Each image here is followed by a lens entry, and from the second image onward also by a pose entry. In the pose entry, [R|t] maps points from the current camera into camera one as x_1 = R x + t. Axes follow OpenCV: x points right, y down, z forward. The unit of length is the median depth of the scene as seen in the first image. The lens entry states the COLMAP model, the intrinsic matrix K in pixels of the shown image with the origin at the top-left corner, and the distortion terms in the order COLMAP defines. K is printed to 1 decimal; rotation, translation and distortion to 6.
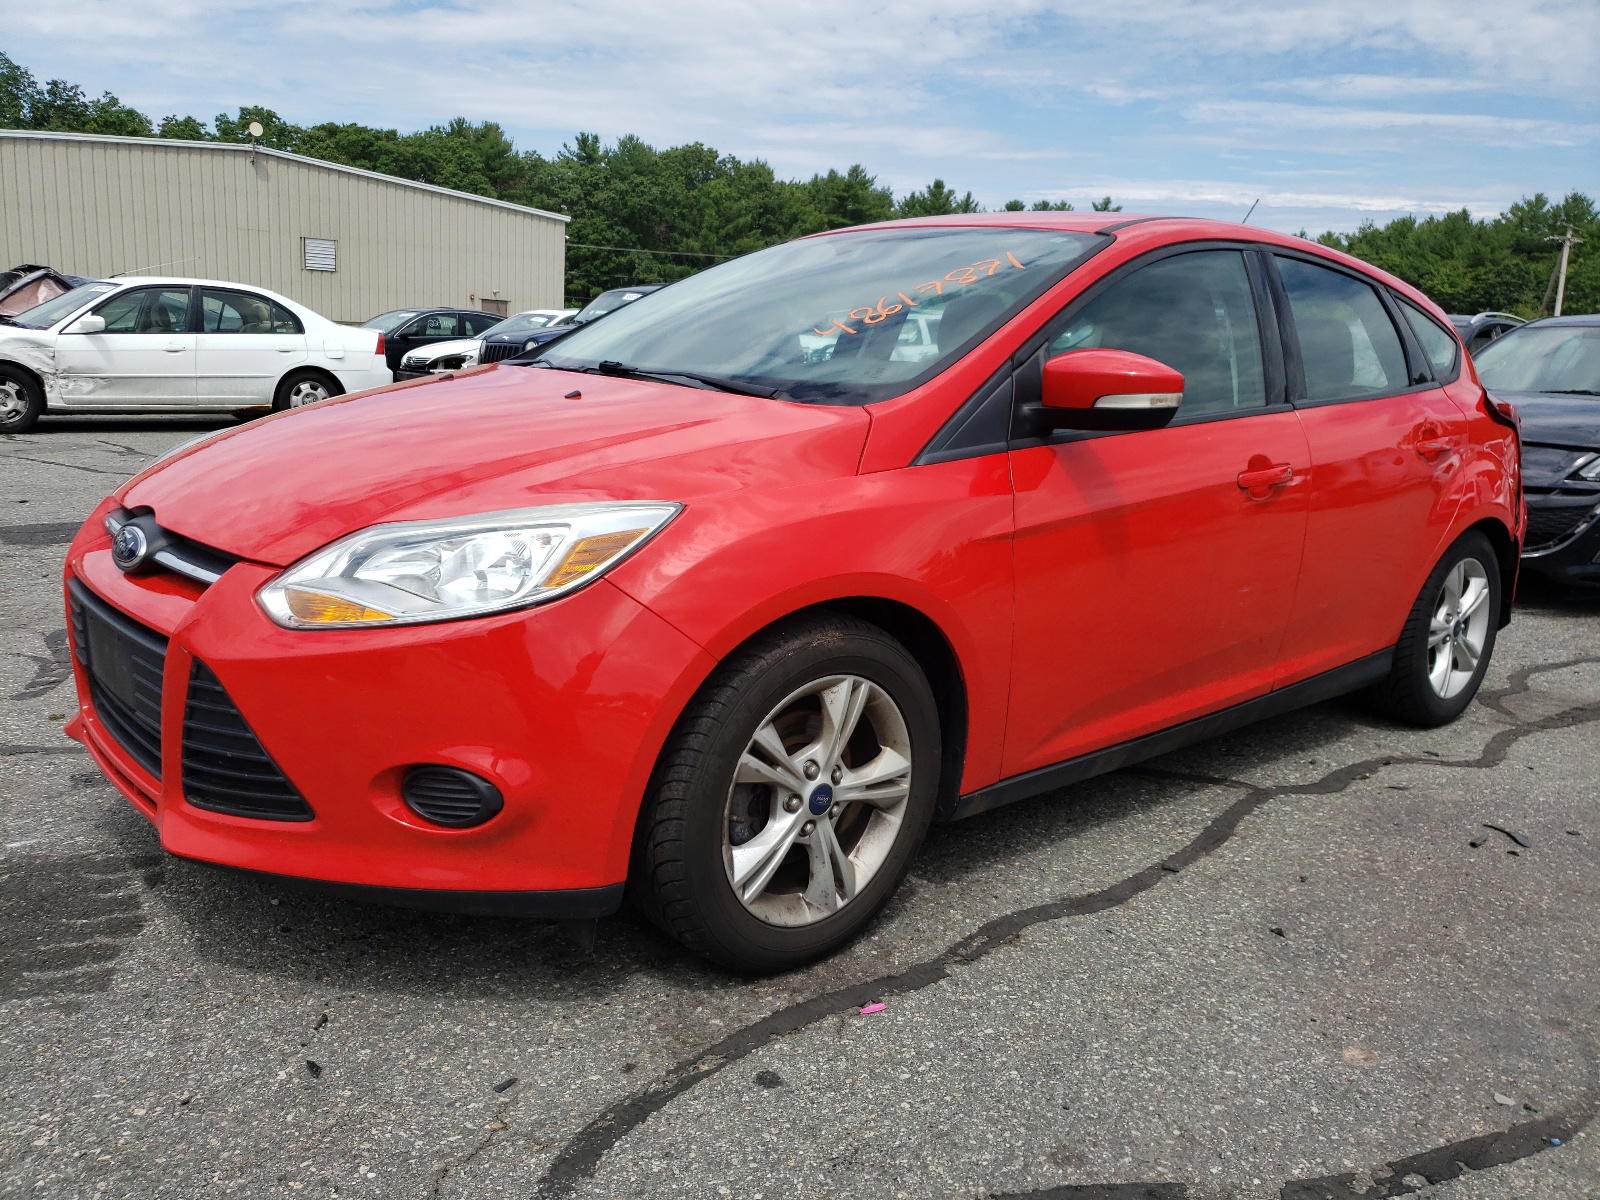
lens RADIAL K [[1269.9, 0, 807.1], [0, 1269.9, 609.1], [0, 0, 1]] dist [-0.011680, 0.070932]
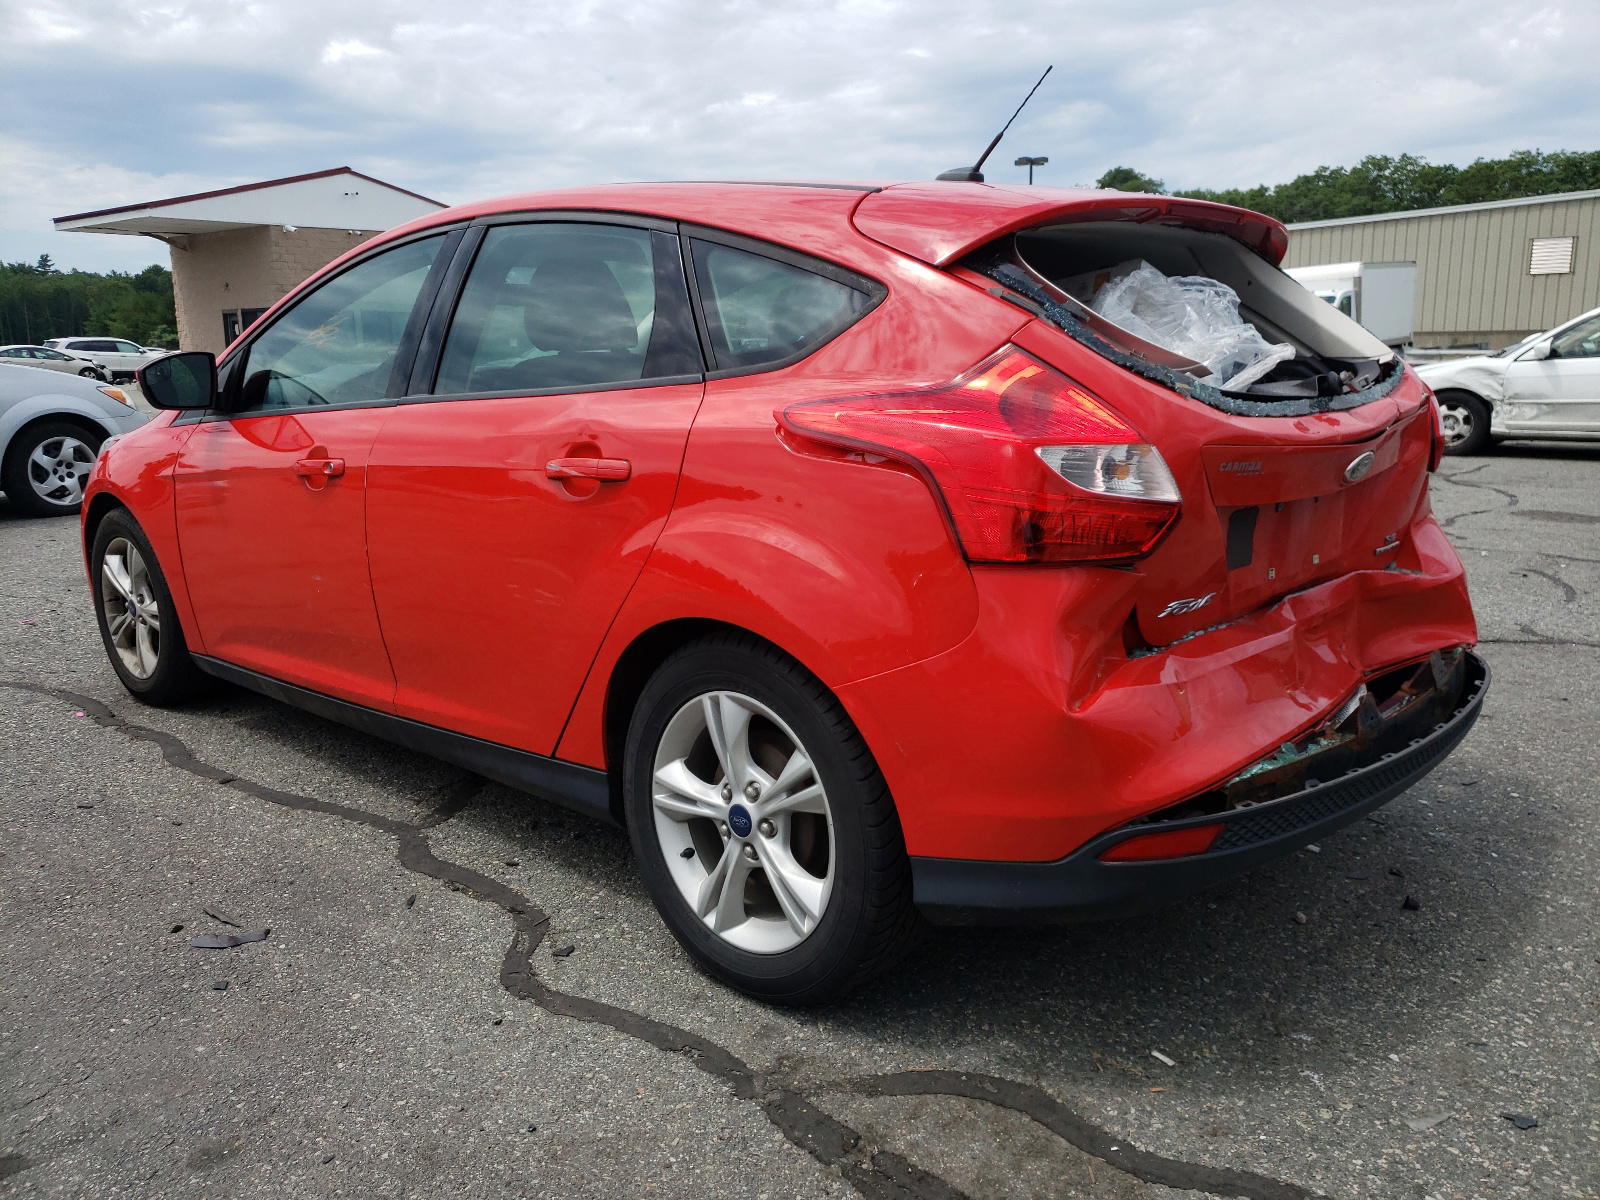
lens RADIAL K [[1269.9, 0, 807.1], [0, 1269.9, 609.1], [0, 0, 1]] dist [-0.011680, 0.070932]
pose [[0.080661, 0.155295, -0.984570, 1.141046], [-0.183907, 0.973148, 0.138427, -0.170159], [0.979629, 0.169903, 0.107055, 1.057047]]
